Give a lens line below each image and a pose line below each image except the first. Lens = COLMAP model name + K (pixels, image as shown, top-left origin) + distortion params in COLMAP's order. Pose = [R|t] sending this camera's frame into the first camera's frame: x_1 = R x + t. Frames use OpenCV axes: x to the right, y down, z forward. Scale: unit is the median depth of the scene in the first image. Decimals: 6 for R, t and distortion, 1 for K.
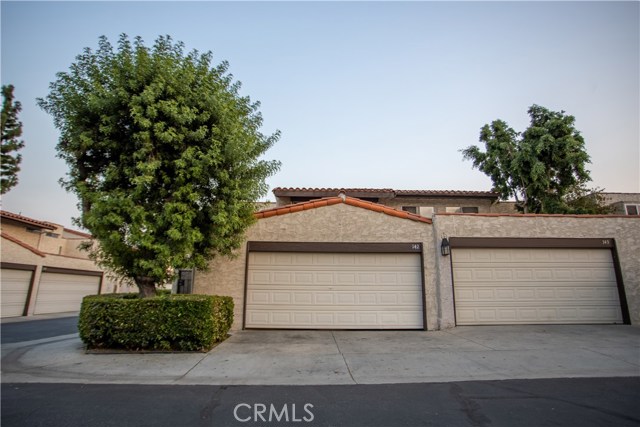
lens RADIAL K [[326.4, 0, 320.0], [0, 326.4, 213.5], [0, 0, 1]] dist [-0.074973, 0.033874]
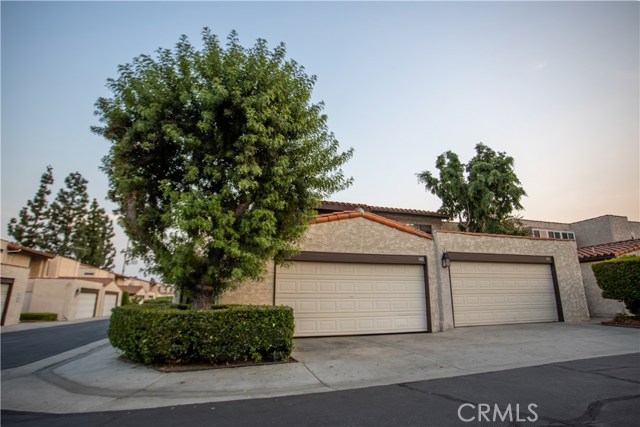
lens RADIAL K [[326.4, 0, 320.0], [0, 326.4, 213.5], [0, 0, 1]] dist [-0.074973, 0.033874]
pose [[0.957277, 0.064592, 0.281866, -0.374872], [-0.057482, 0.997787, -0.033430, 0.000456], [-0.283401, 0.015800, 0.958871, 0.002838]]
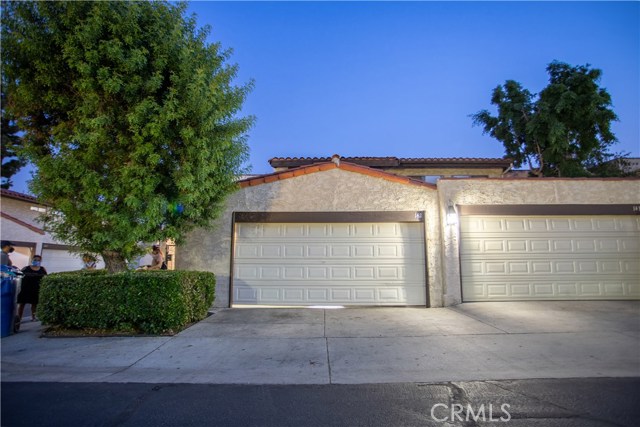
lens RADIAL K [[318.8, 0, 320.0], [0, 318.8, 213.5], [0, 0, 1]] dist [-0.070692, 0.030290]
pose [[0.999349, -0.013554, -0.033420, 0.052614], [0.015988, 0.997154, 0.073673, 0.027098], [0.032326, -0.074159, 0.996722, 0.114788]]
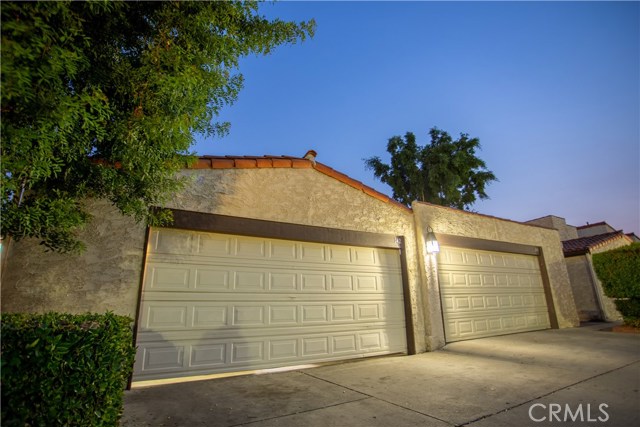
lens RADIAL K [[318.8, 0, 320.0], [0, 318.8, 213.5], [0, 0, 1]] dist [-0.070692, 0.030290]
pose [[0.871257, 0.113307, 0.477570, -0.219795], [-0.080524, 0.992803, -0.088646, 0.117198], [-0.484178, 0.038777, 0.874110, 0.432614]]
